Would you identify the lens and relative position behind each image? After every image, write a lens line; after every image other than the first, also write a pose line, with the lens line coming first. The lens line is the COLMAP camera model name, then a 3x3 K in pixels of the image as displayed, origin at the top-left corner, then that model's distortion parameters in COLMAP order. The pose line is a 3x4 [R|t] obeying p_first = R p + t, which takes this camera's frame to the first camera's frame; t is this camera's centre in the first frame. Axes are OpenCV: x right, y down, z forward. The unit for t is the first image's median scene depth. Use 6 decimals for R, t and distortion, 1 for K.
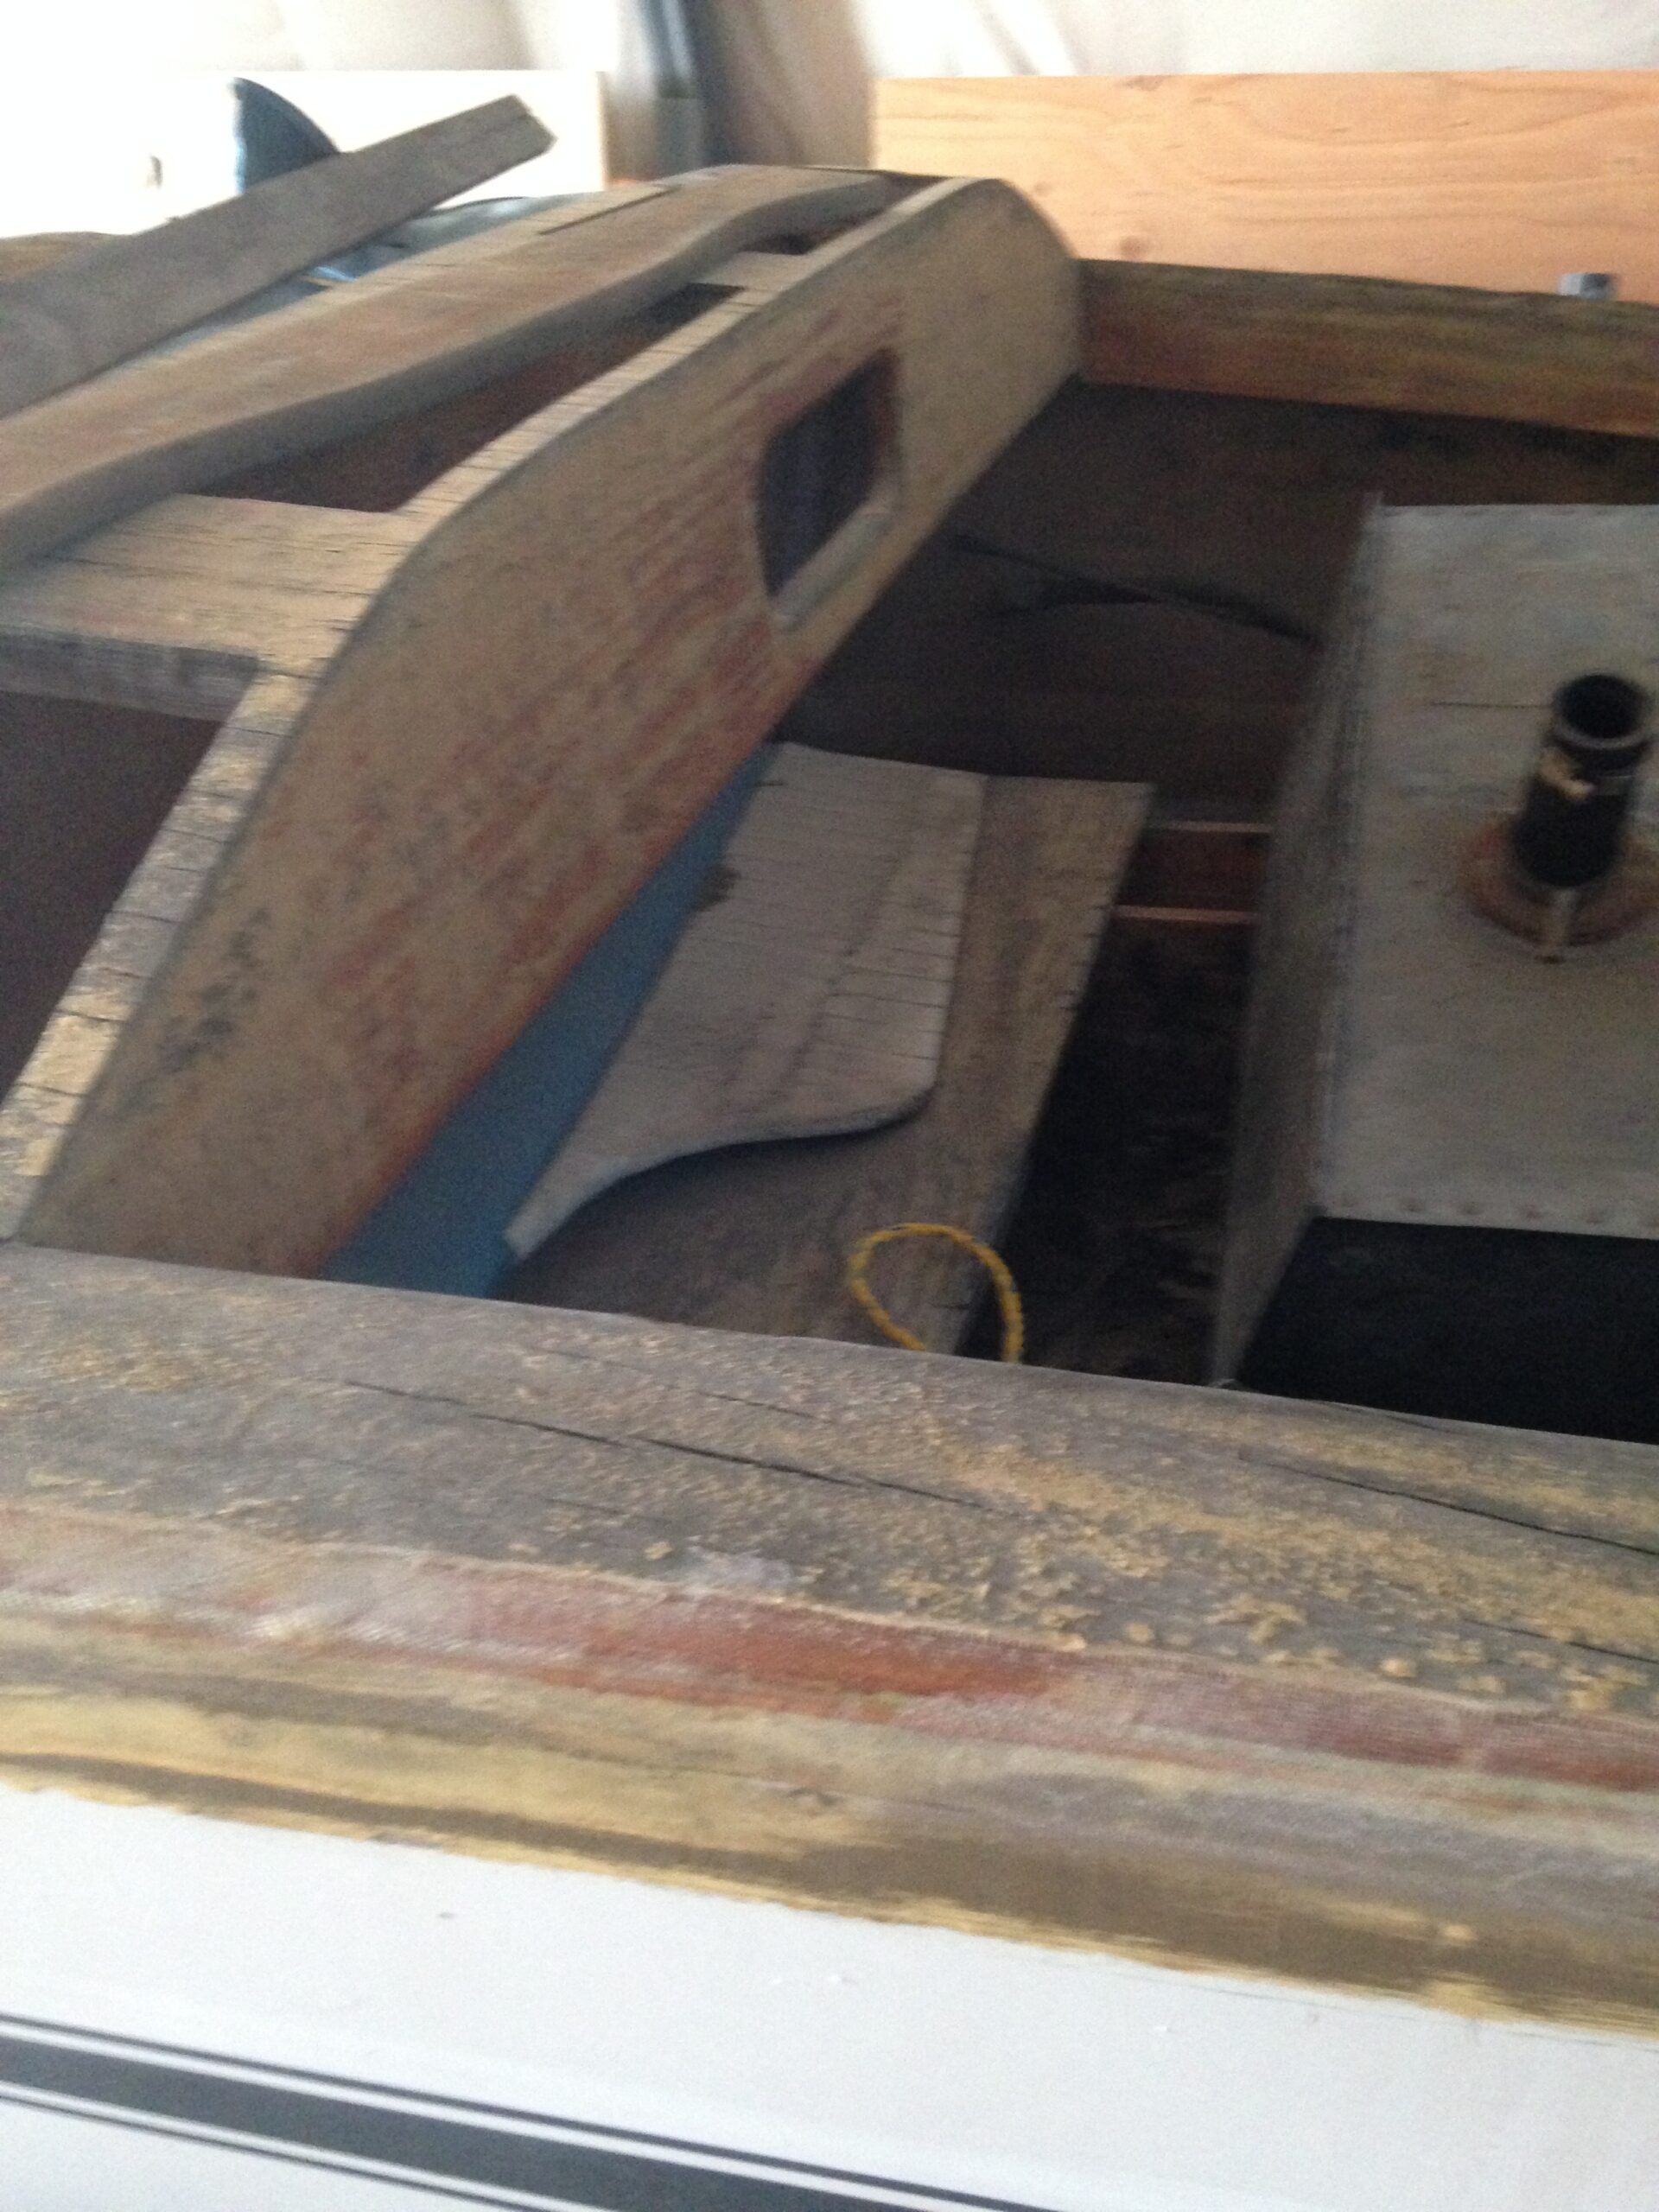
lens RADIAL K [[2069.9, 0, 821.6], [0, 2069.9, 1120.7], [0, 0, 1]] dist [0.210222, -0.377588]
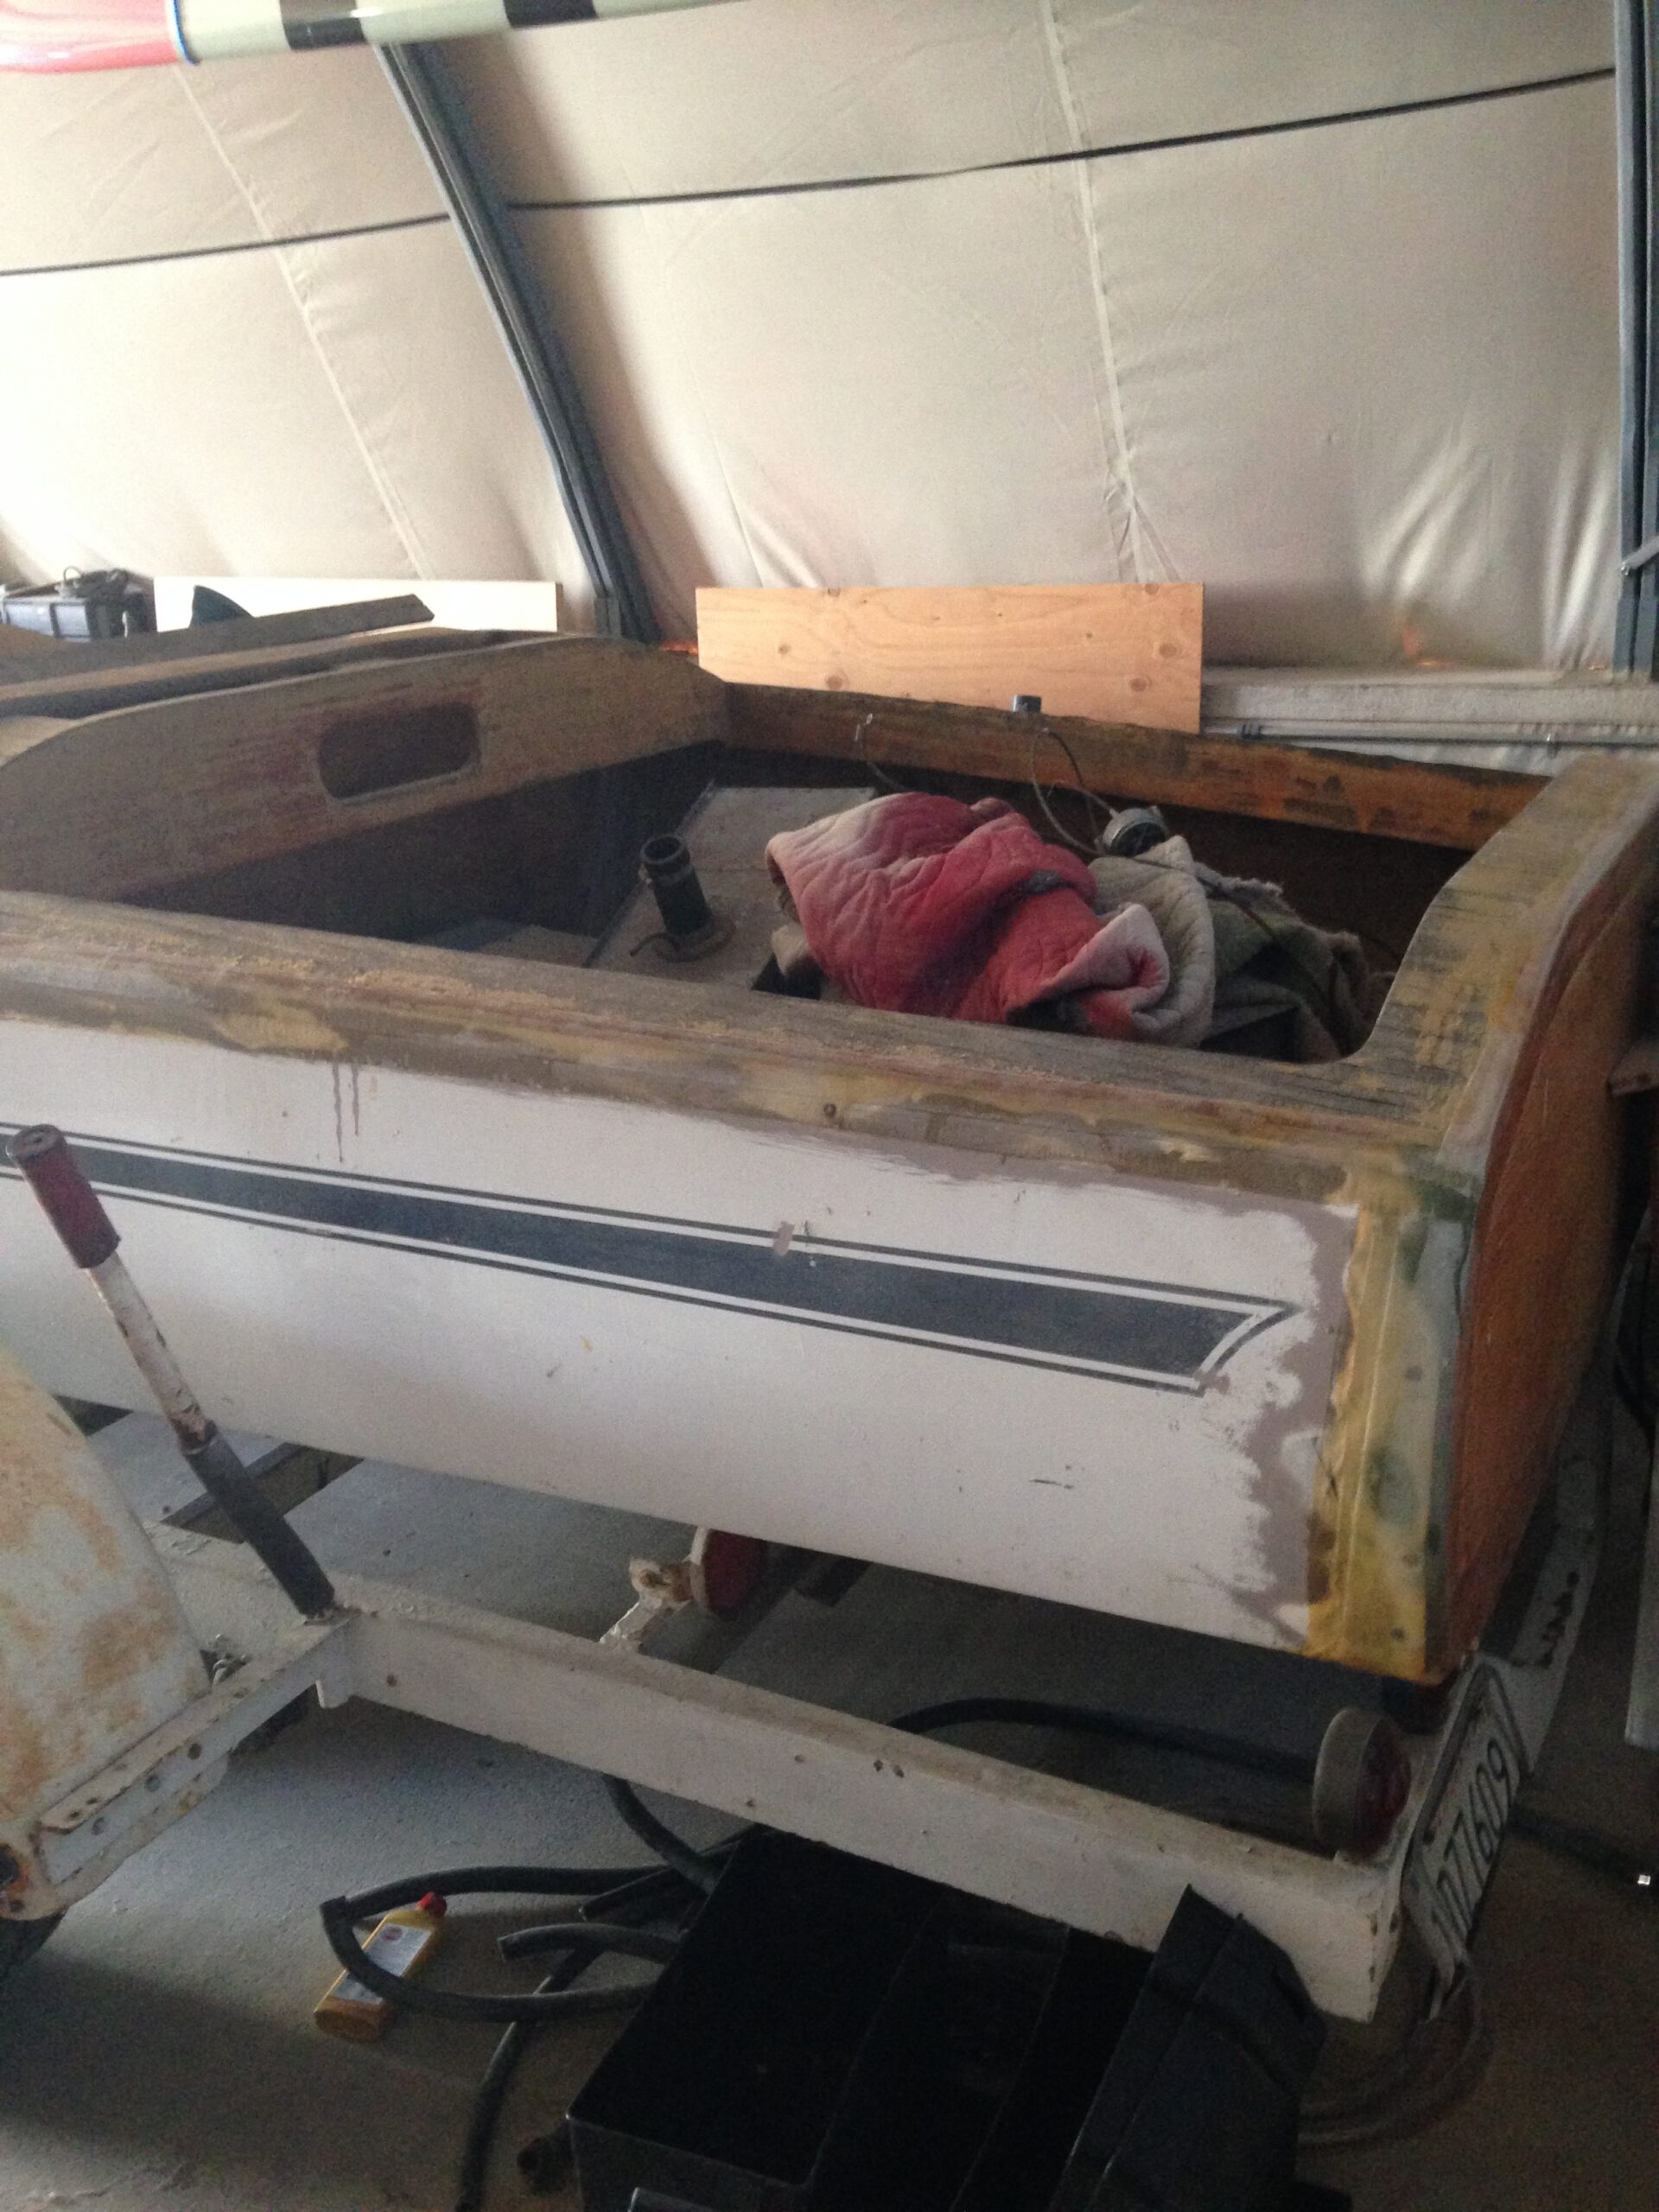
lens RADIAL K [[2069.9, 0, 821.6], [0, 2069.9, 1120.7], [0, 0, 1]] dist [0.210222, -0.377588]
pose [[0.977516, 0.054547, -0.203686, 0.614800], [-0.094549, 0.976797, -0.192168, 0.309319], [0.188477, 0.207105, 0.959992, -0.648518]]
